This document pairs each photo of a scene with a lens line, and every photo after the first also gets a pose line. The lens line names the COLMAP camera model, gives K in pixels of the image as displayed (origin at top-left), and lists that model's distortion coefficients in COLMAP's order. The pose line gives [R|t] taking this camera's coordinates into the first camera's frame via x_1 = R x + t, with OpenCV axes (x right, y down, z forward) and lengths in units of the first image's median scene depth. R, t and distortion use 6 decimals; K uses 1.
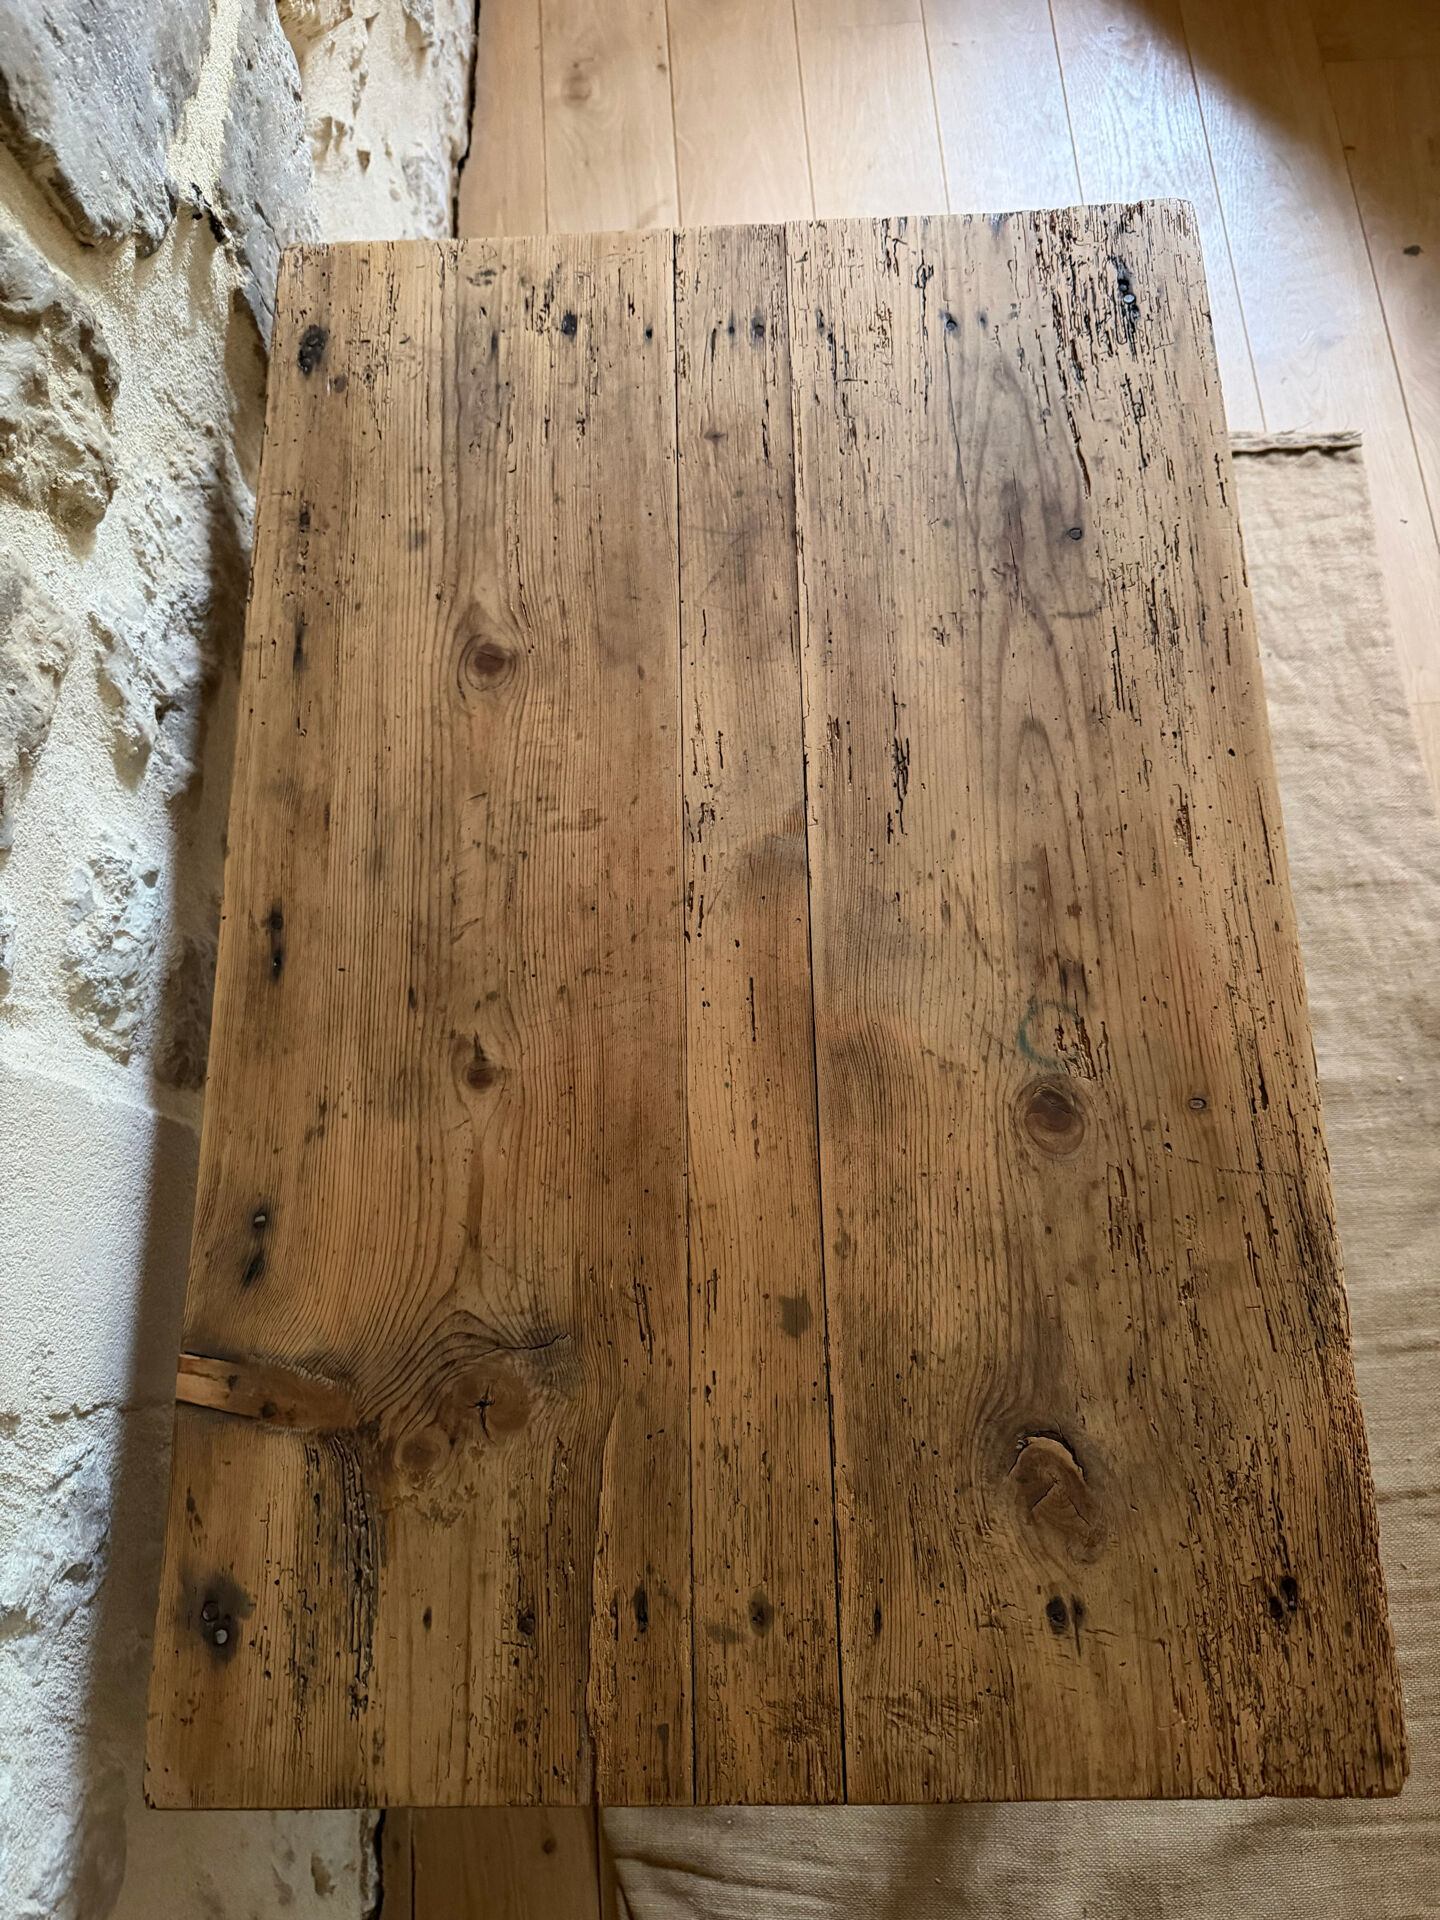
lens RADIAL K [[1378.1, 0, 721.9], [0, 1378.1, 951.0], [0, 0, 1]] dist [-0.002187, -0.039059]
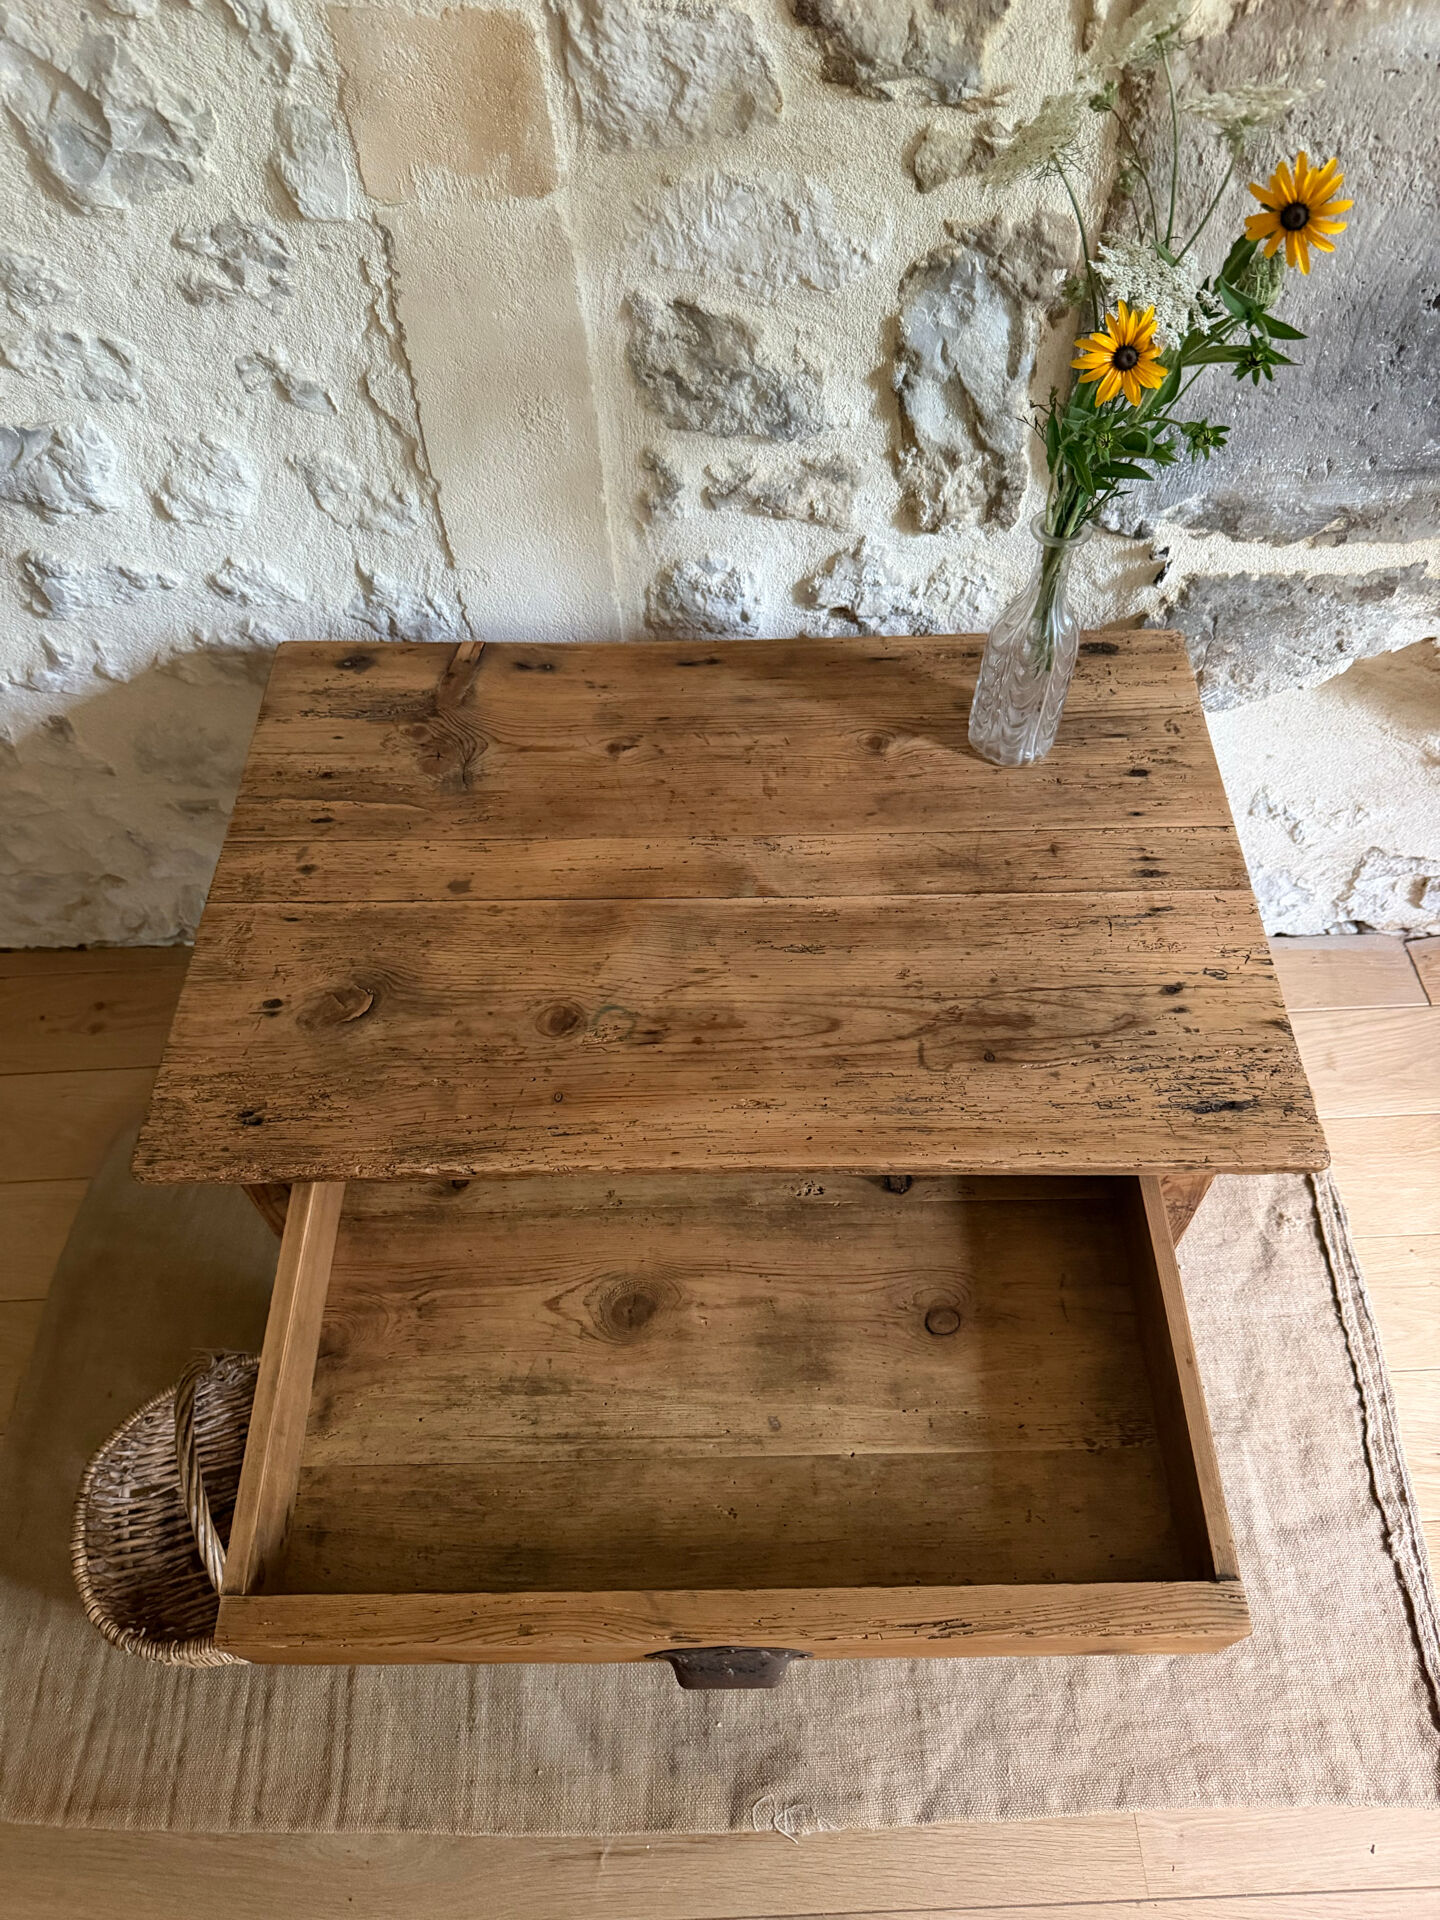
lens RADIAL K [[1356.7, 0, 715.9], [0, 1356.7, 957.4], [0, 0, 1]] dist [0.069007, -0.139002]
pose [[-0.028598, 0.835801, -0.548287, 0.985105], [-0.949710, 0.148389, 0.275737, -0.465580], [0.311821, 0.528599, 0.789526, -0.191008]]
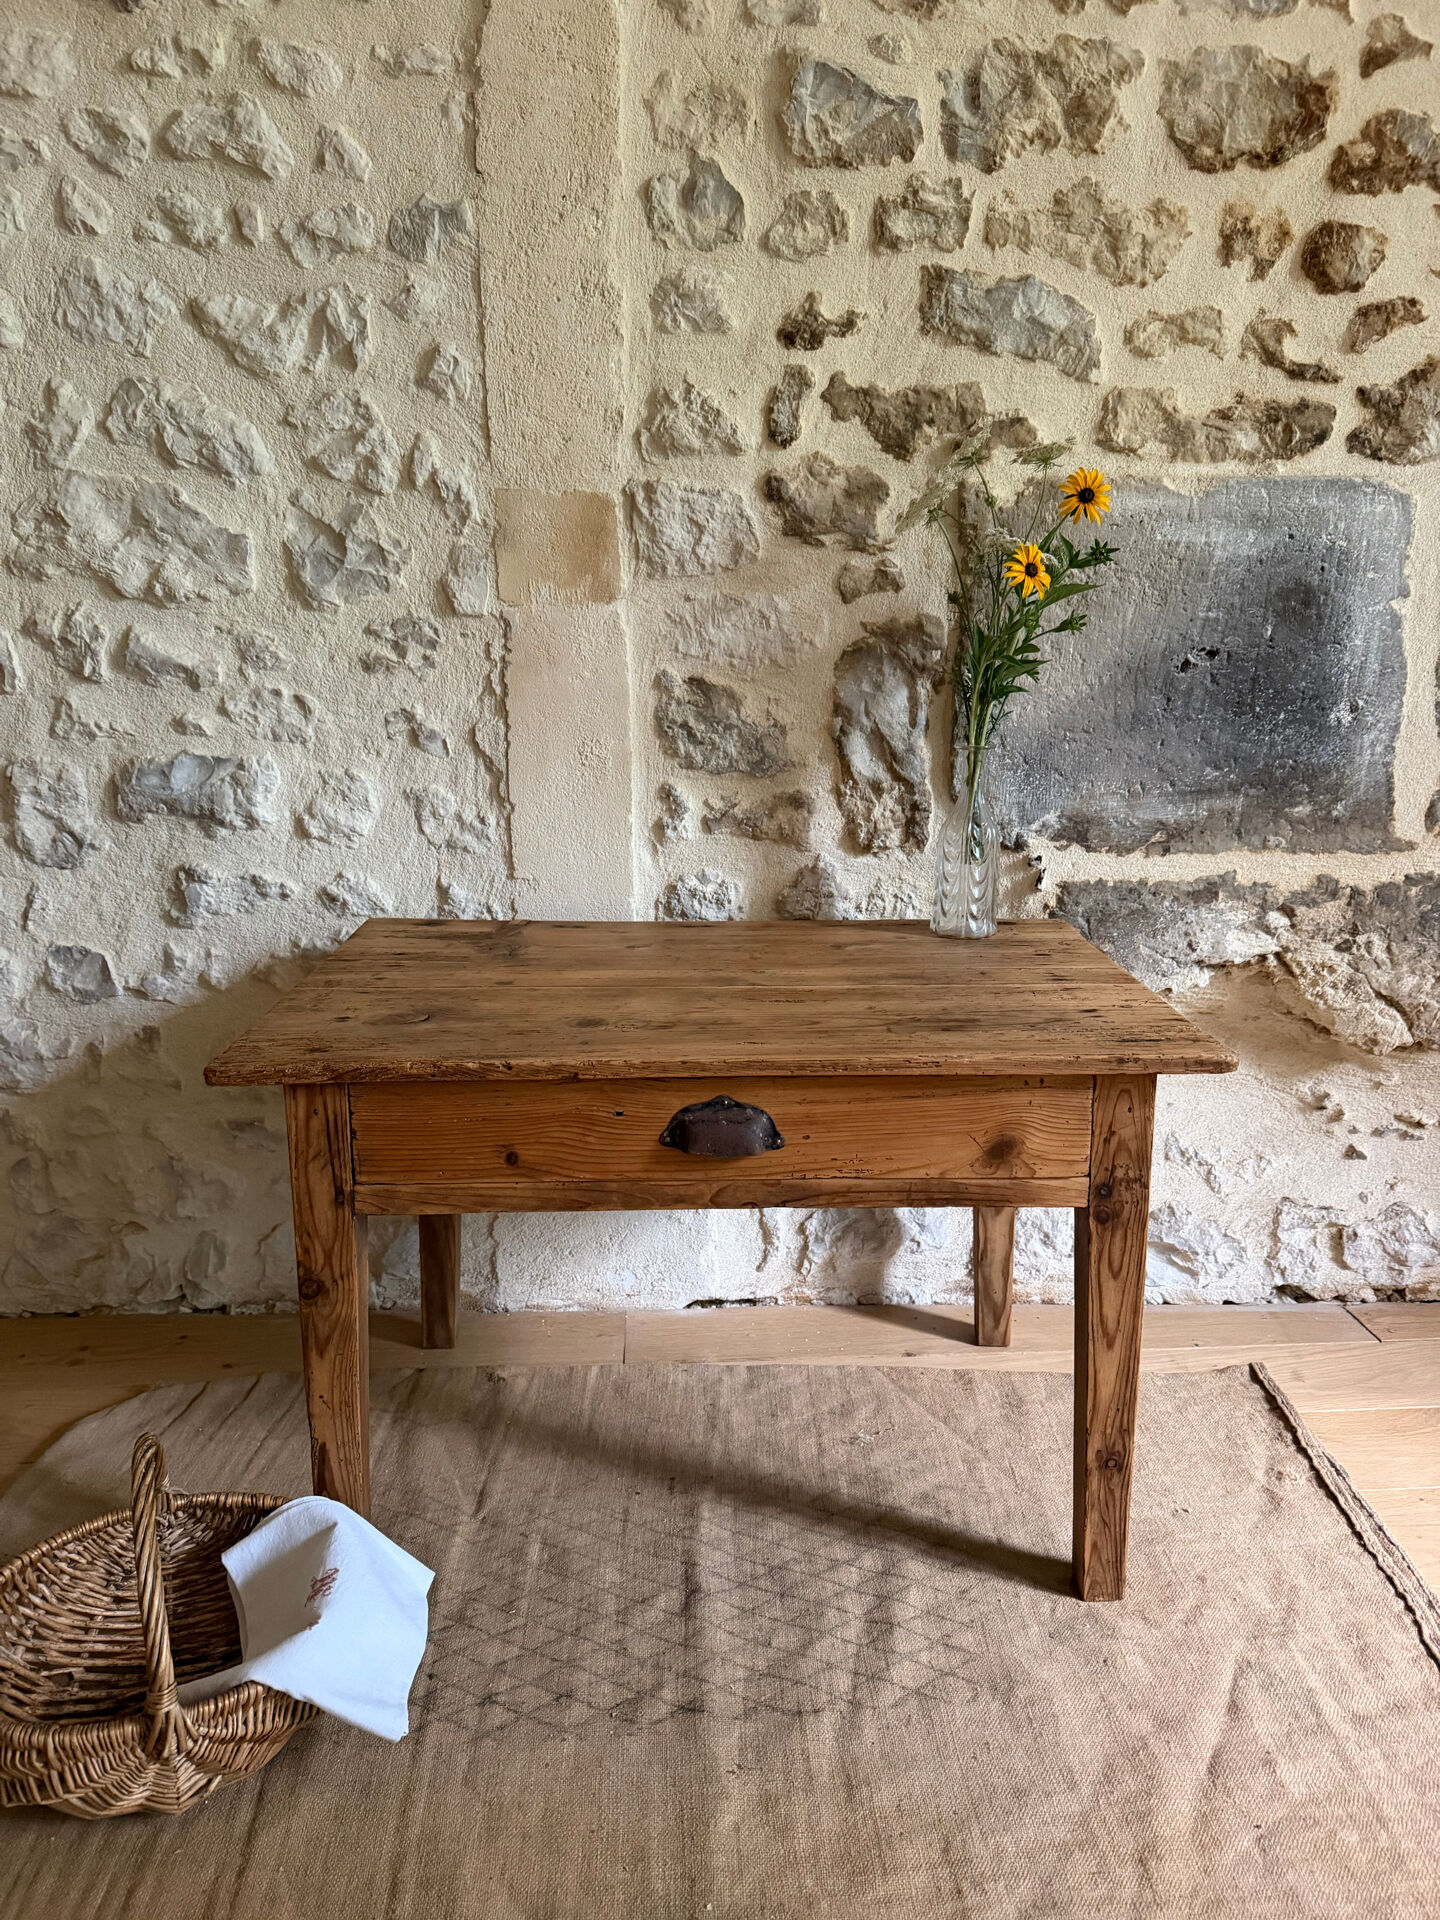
lens RADIAL K [[1332.2, 0, 719.9], [0, 1332.2, 960.9], [0, 0, 1]] dist [0.154417, -0.251815]
pose [[-0.007355, 0.279019, -0.960257, 1.887277], [-0.959788, 0.267522, 0.085085, -0.222423], [0.280630, 0.922269, 0.265832, 0.474950]]
